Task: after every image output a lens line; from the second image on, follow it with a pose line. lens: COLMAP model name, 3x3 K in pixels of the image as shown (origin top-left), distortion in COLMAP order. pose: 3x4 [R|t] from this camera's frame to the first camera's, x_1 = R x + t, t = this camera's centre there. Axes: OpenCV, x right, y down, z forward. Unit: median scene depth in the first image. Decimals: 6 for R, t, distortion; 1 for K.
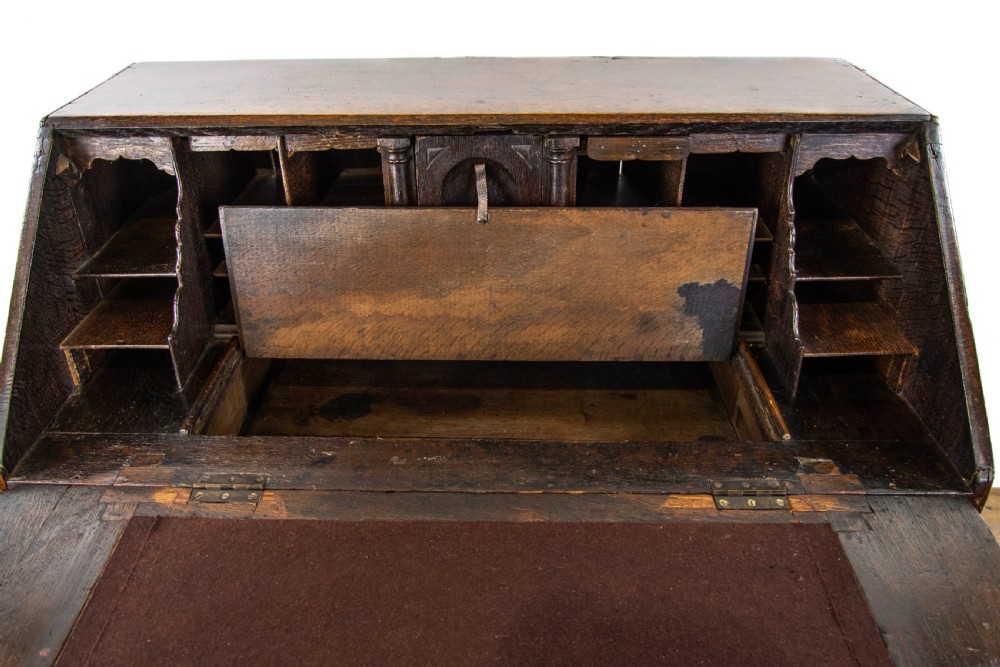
lens RADIAL K [[787.6, 0, 485.4], [0, 787.6, 335.8], [0, 0, 1]] dist [-0.007471, 0.002262]
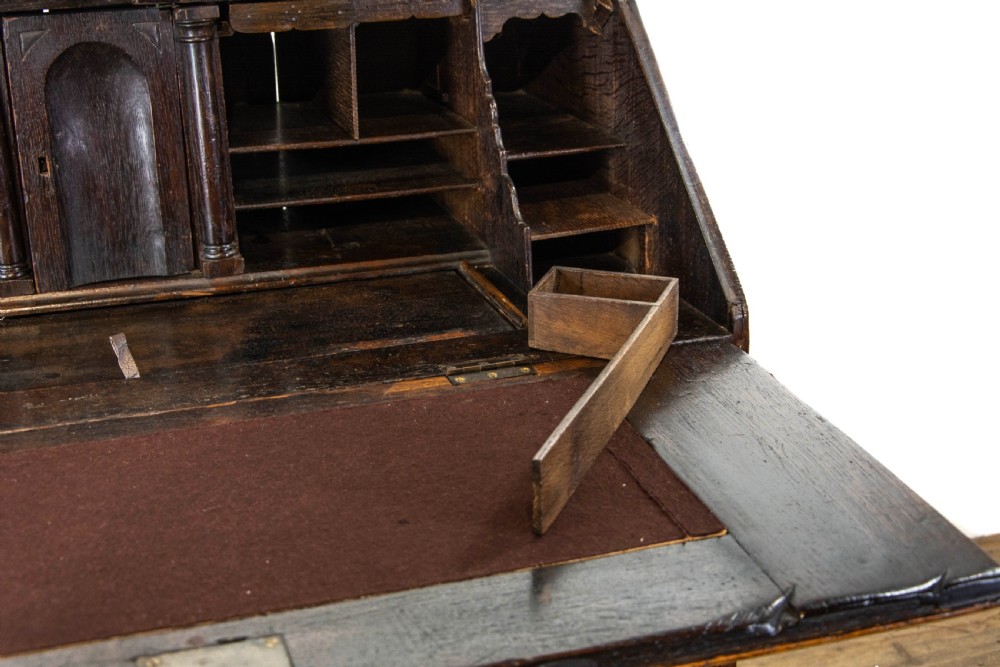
lens RADIAL K [[1418.4, 0, 500.0], [0, 1418.4, 333.5], [0, 0, 1]] dist [-0.029594, -0.027883]
pose [[0.943488, -0.113684, 0.311297, -0.095150], [0.179671, 0.964763, -0.192227, 0.394092], [-0.278474, 0.237295, 0.930668, -0.336703]]
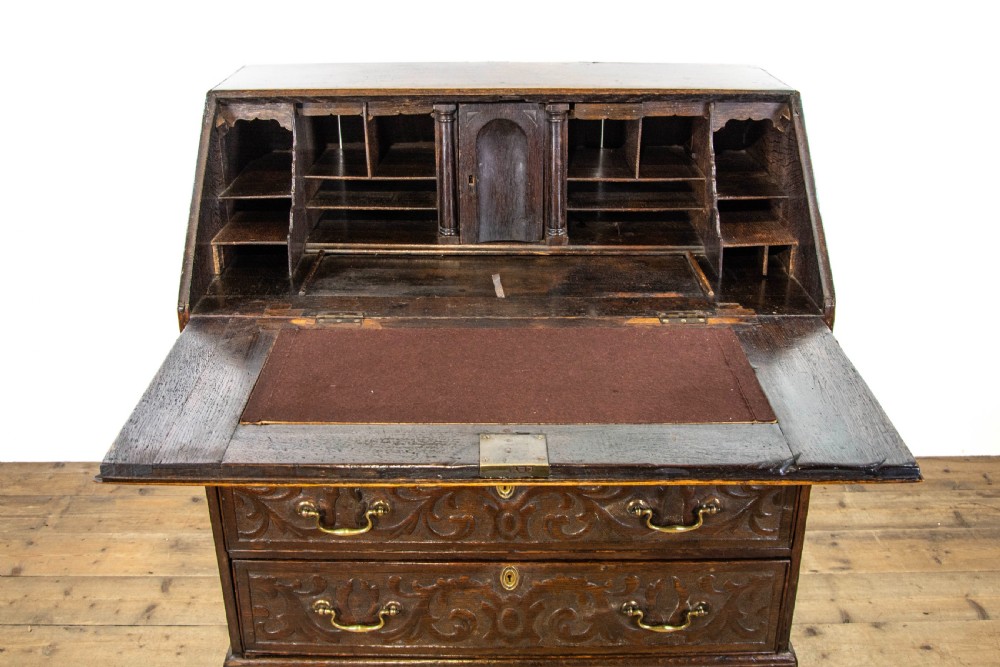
lens RADIAL K [[976.9, 0, 500.7], [0, 976.9, 302.4], [0, 0, 1]] dist [-0.056809, -0.005109]
pose [[0.999361, -0.001173, 0.035716, -0.077065], [0.006937, 0.986816, -0.161697, 0.417922], [-0.035056, 0.161841, 0.986194, -0.762428]]
